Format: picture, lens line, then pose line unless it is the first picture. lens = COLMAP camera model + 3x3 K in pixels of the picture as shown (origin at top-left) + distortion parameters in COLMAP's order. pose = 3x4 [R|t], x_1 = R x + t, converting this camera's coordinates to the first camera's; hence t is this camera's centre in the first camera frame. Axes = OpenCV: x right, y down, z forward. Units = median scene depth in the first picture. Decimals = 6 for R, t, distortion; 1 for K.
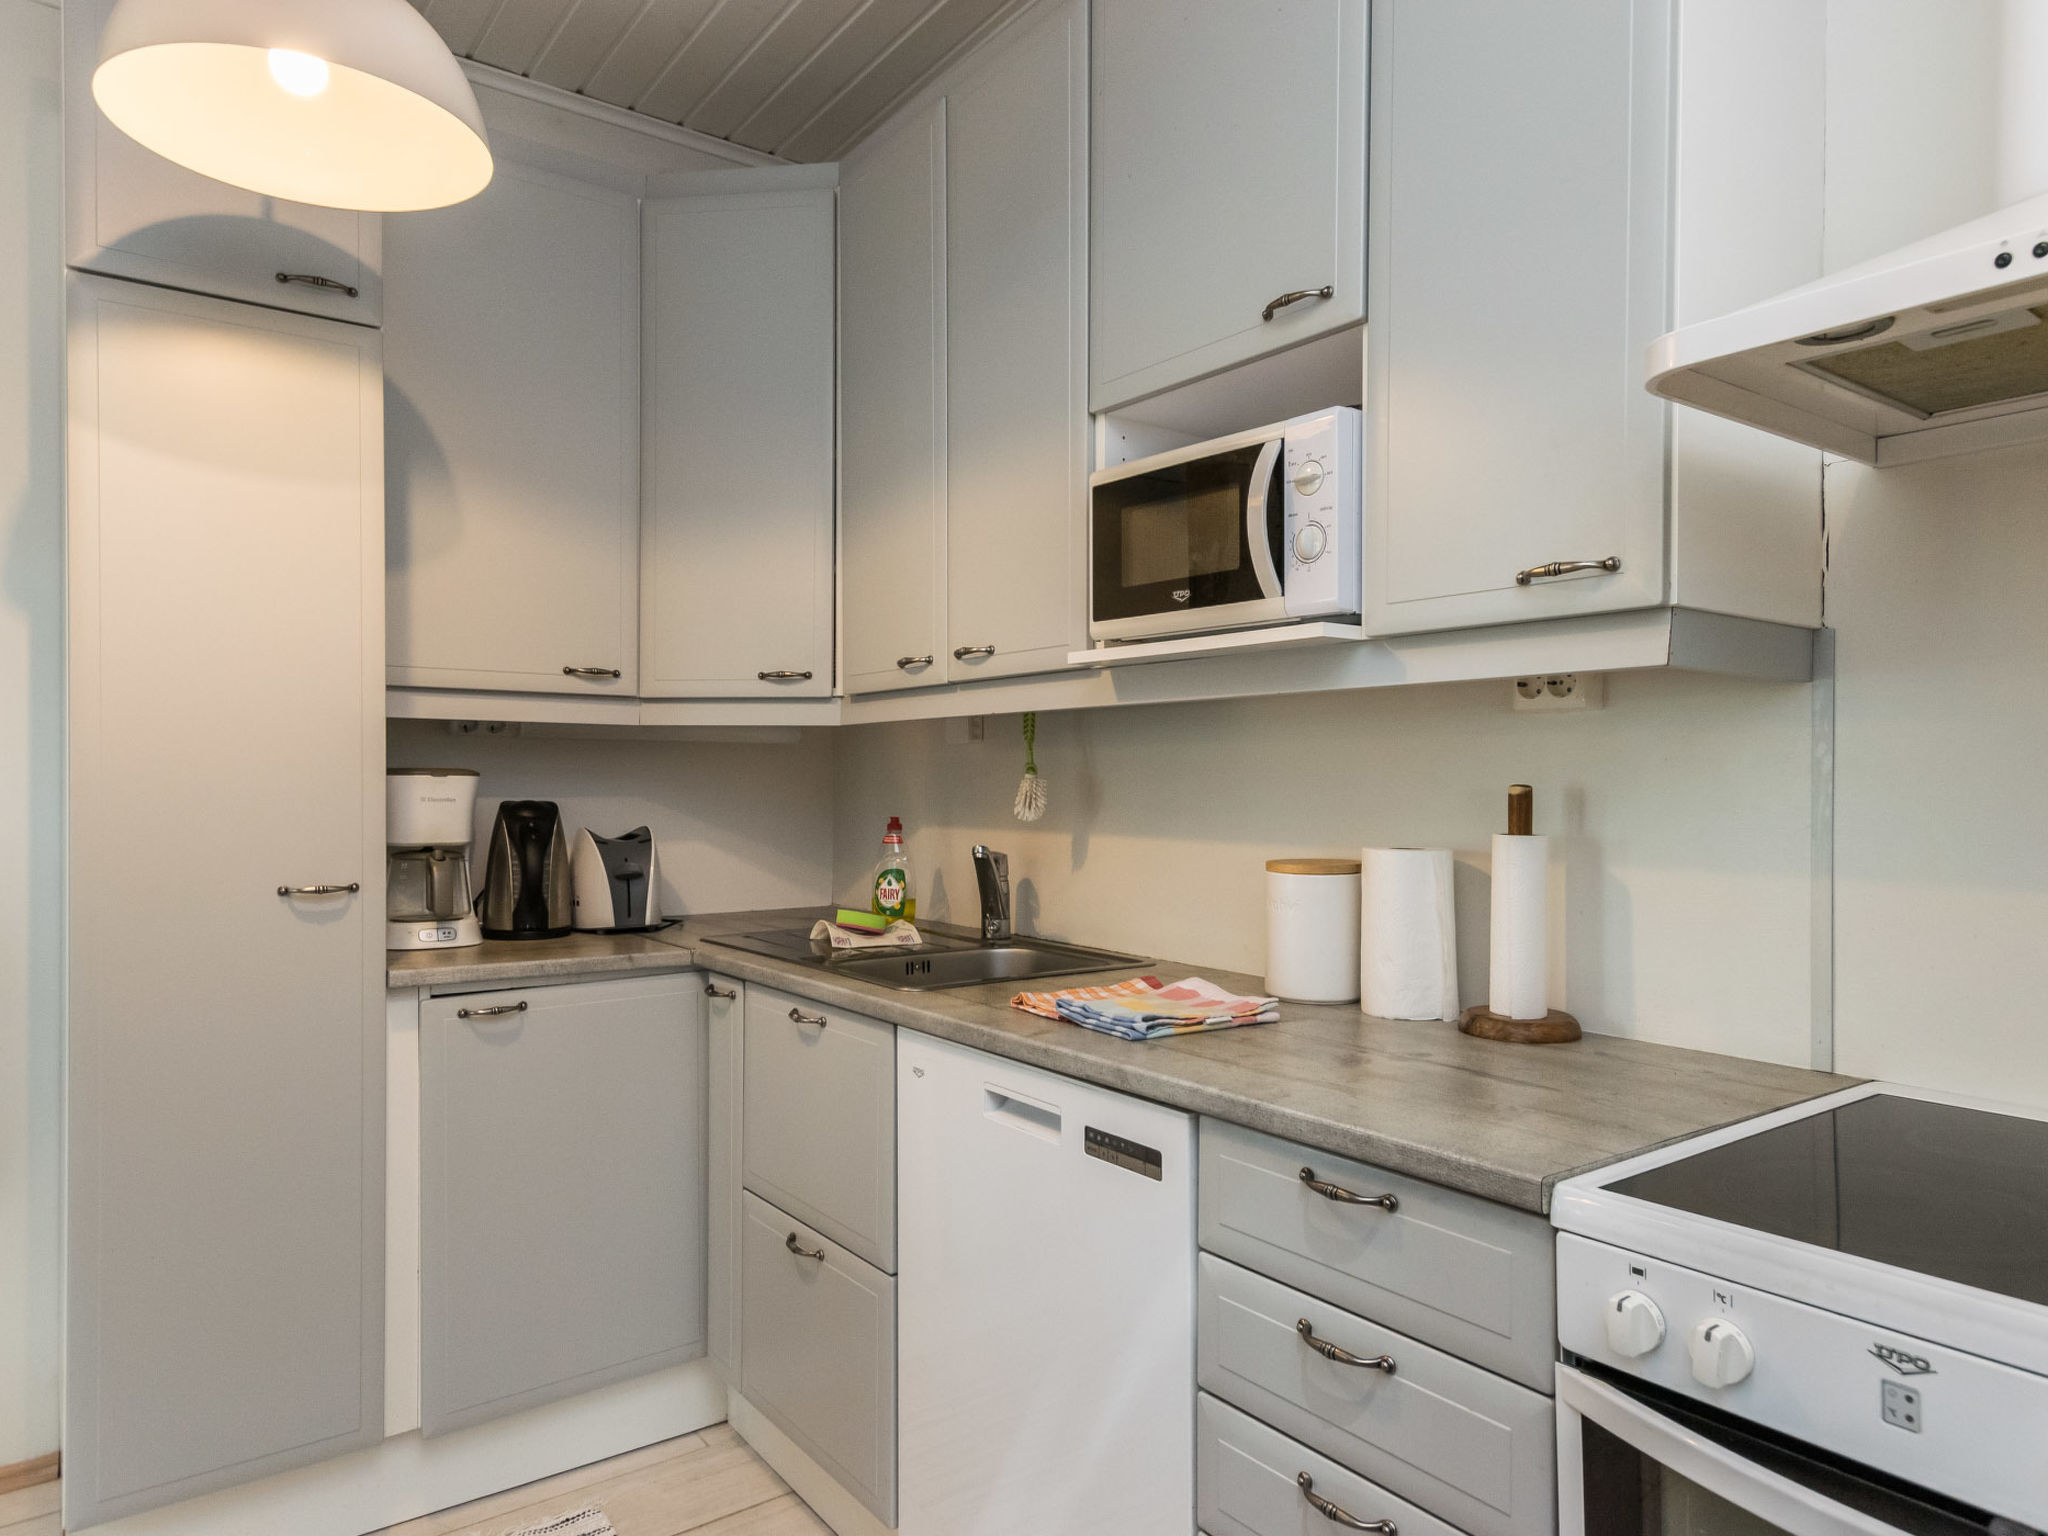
lens RADIAL K [[1318.4, 0, 1016.1], [0, 1318.4, 787.3], [0, 0, 1]] dist [-0.002969, 0.002366]
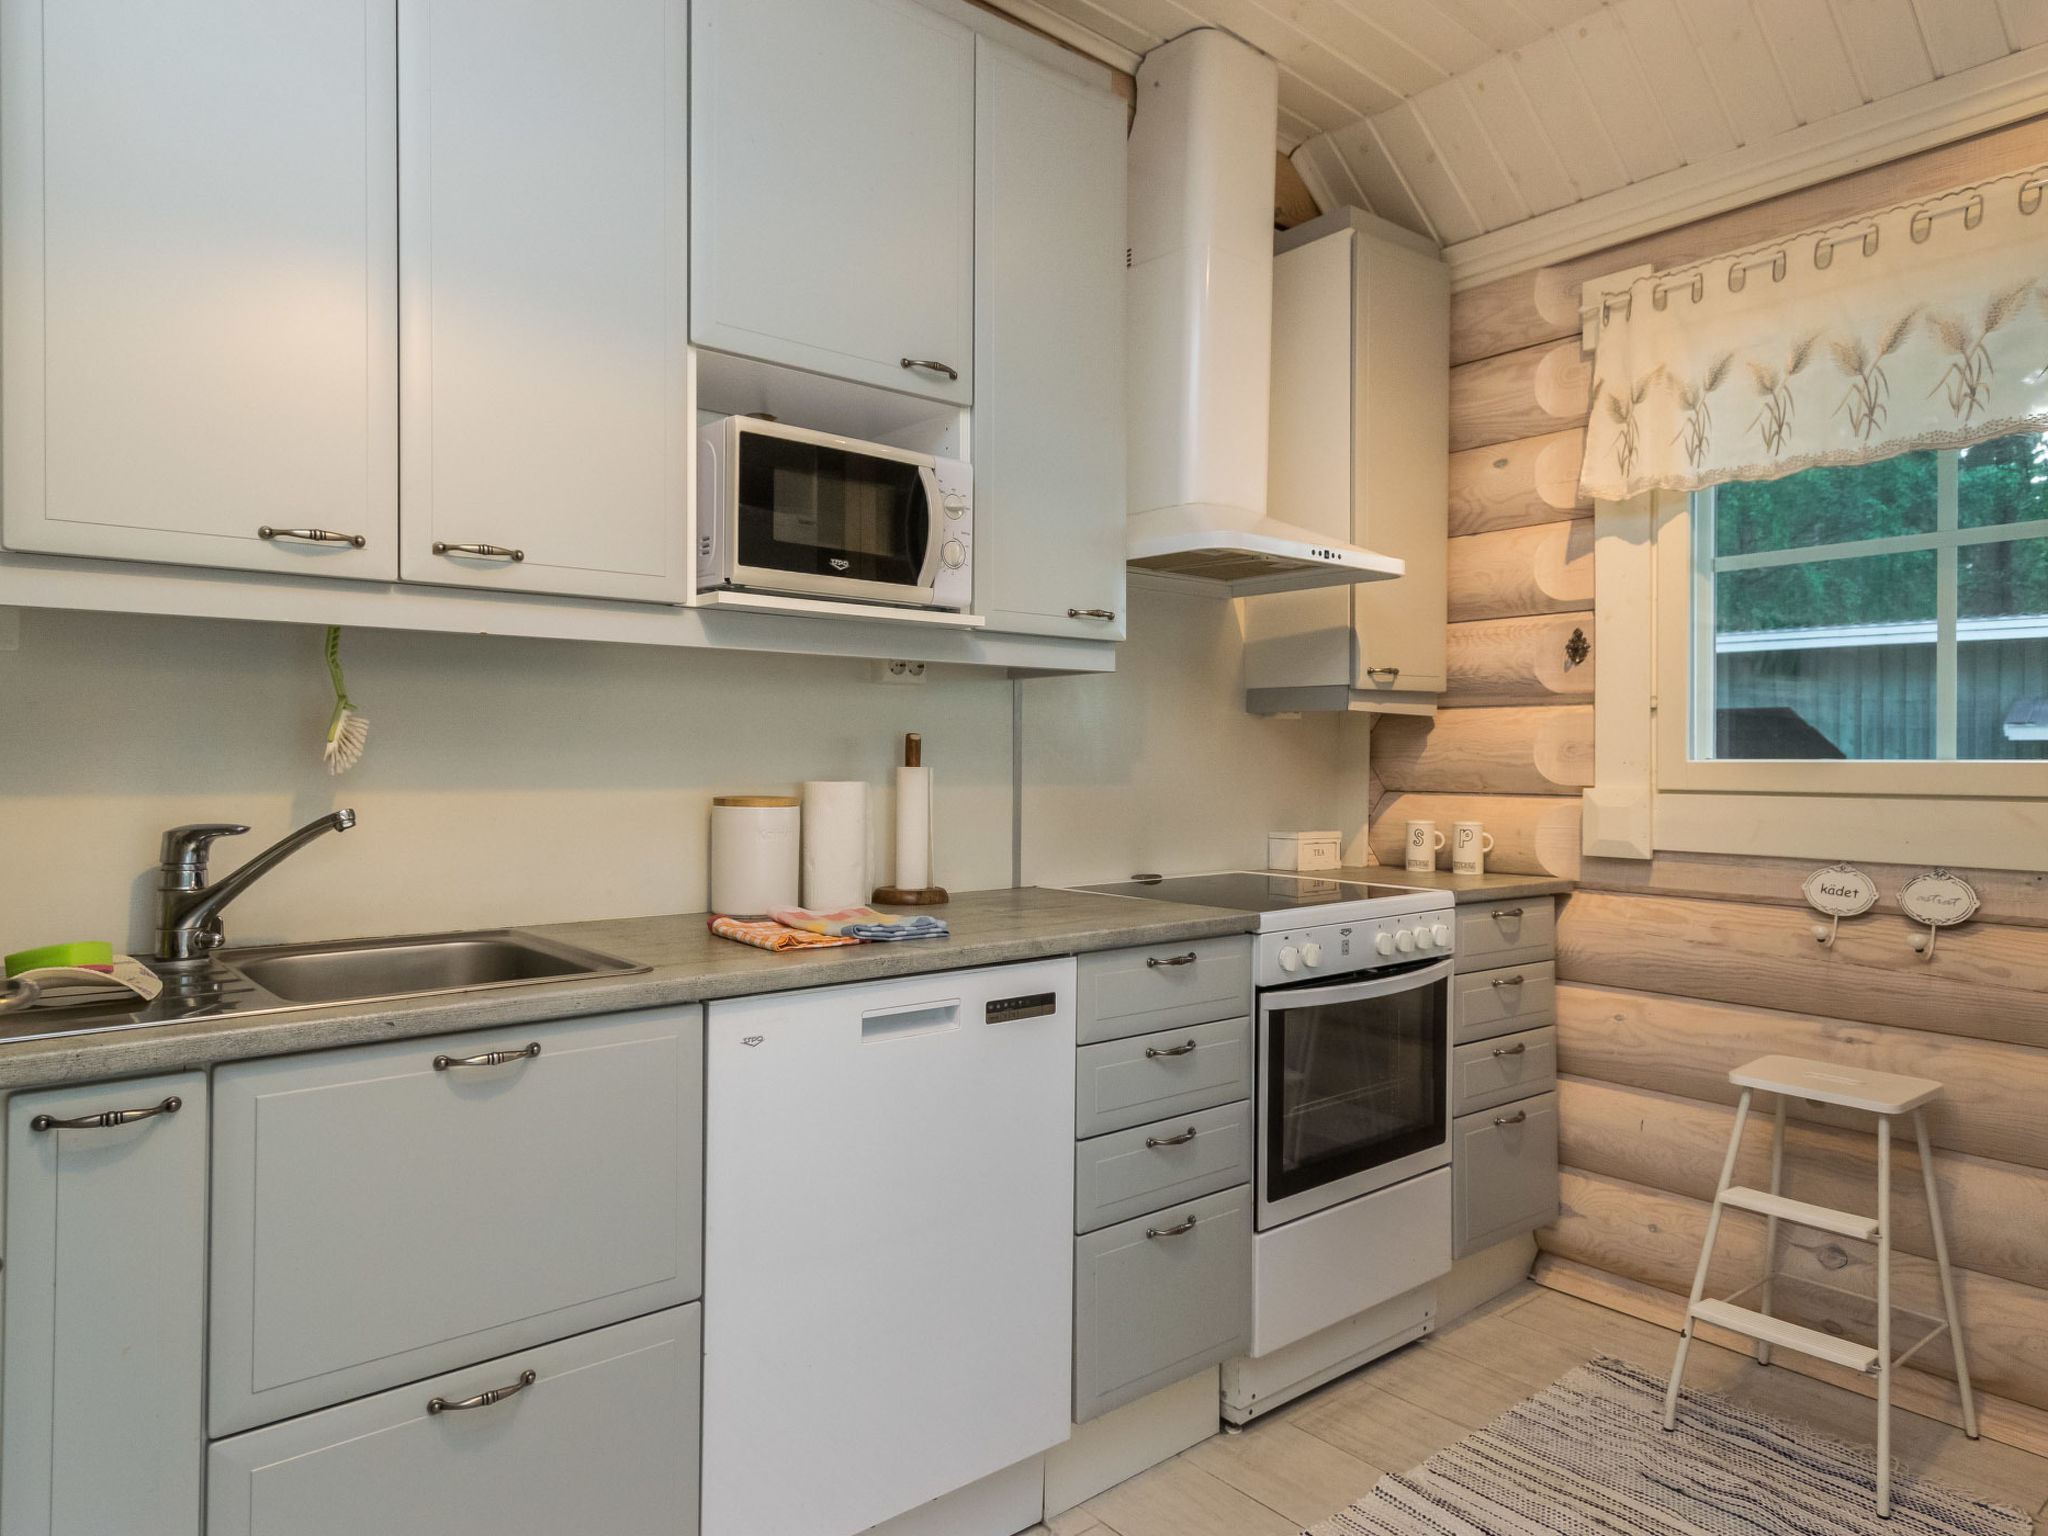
lens RADIAL K [[1318.4, 0, 1025.4], [0, 1318.4, 753.6], [0, 0, 1]] dist [-0.002969, 0.002366]
pose [[-0.081873, 0.003039, 0.996638, -1.094268], [0.003034, 0.999991, -0.002800, 0.025433], [-0.996638, 0.002795, -0.081882, 0.984374]]
